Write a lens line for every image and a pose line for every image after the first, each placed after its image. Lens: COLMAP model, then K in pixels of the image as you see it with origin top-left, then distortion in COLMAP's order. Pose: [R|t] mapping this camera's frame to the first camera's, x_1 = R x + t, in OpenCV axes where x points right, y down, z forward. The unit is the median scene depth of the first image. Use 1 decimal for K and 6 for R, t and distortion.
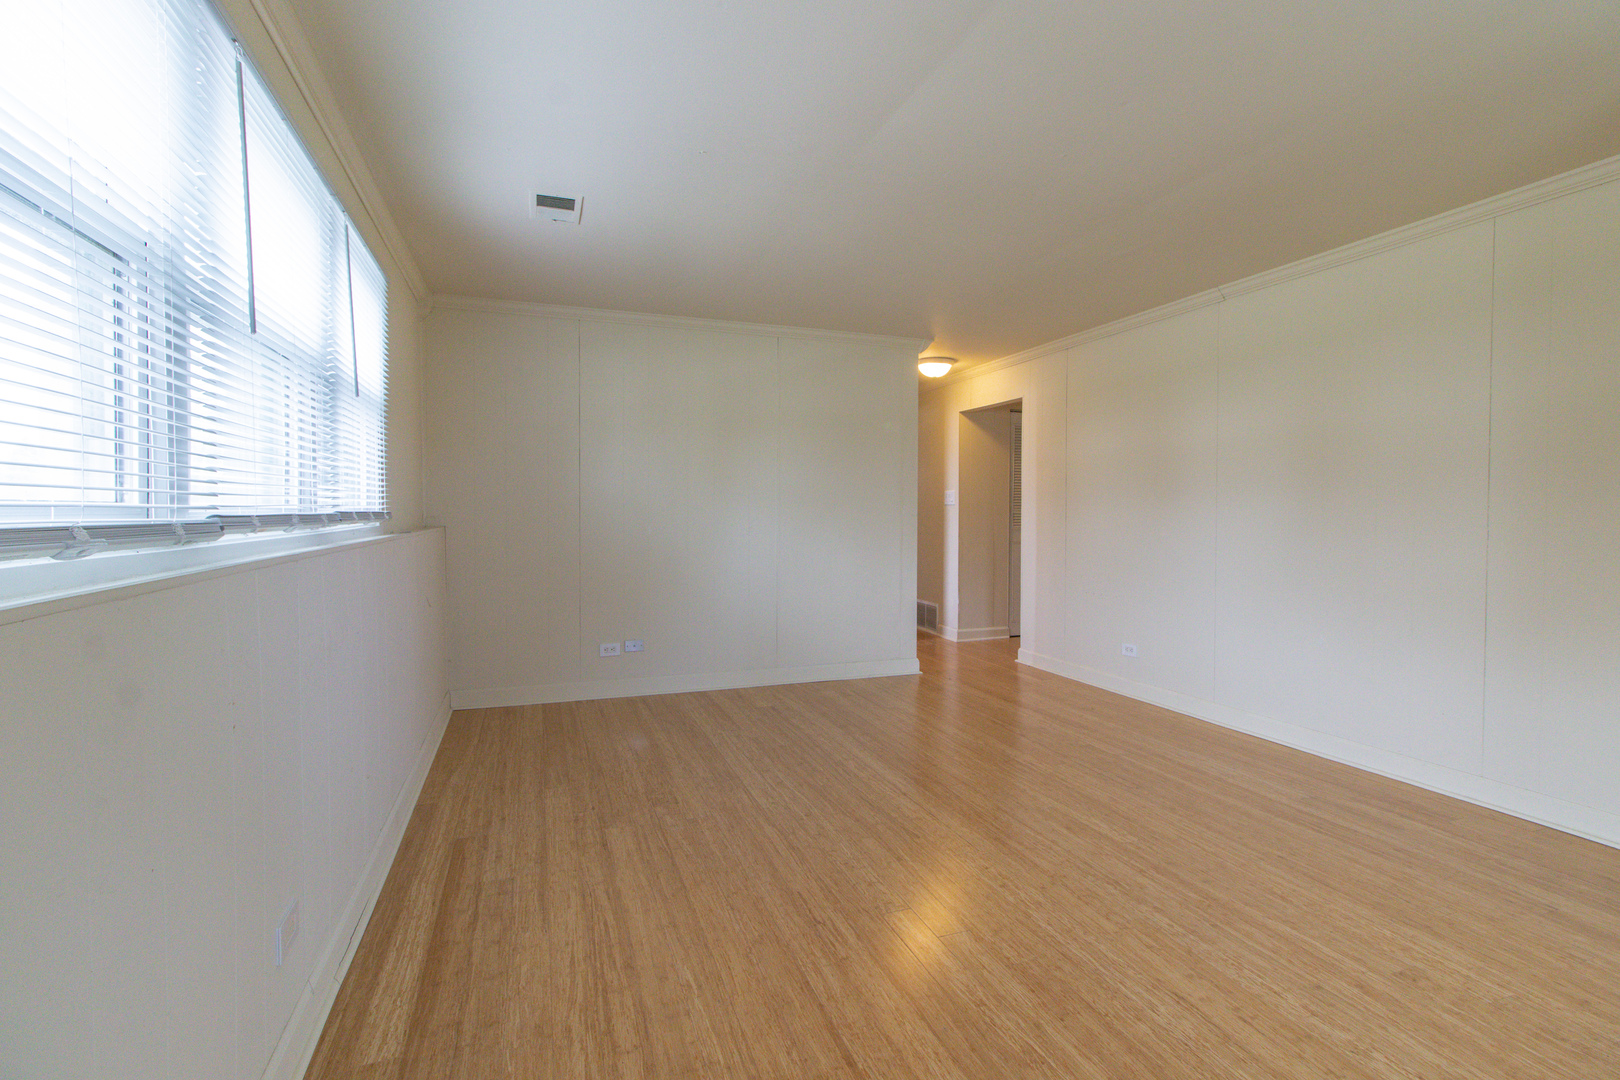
lens RADIAL K [[744.5, 0, 813.9], [0, 744.5, 529.0], [0, 0, 1]] dist [0.001909, 0.000494]
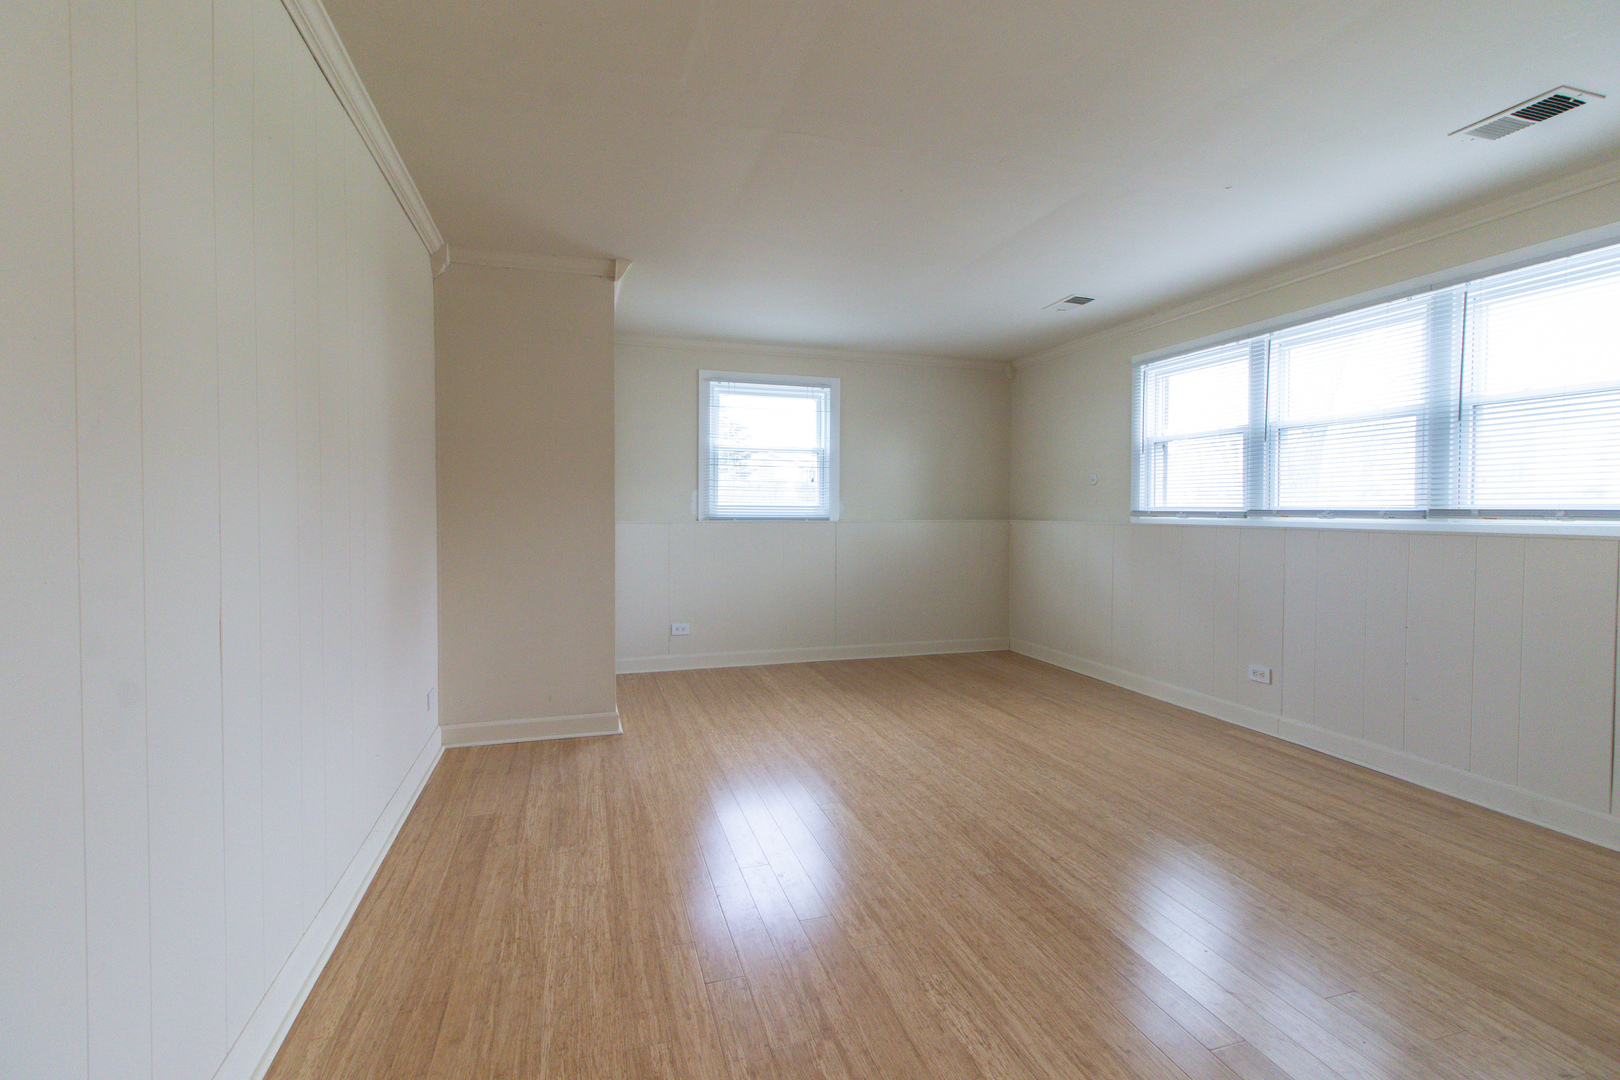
lens RADIAL K [[744.5, 0, 813.9], [0, 744.5, 529.0], [0, 0, 1]] dist [0.001909, 0.000494]
pose [[-0.998609, -0.006533, 0.052325, 0.400495], [-0.003858, 0.998688, 0.051062, -0.045879], [-0.052590, 0.050789, -0.997324, 2.115387]]
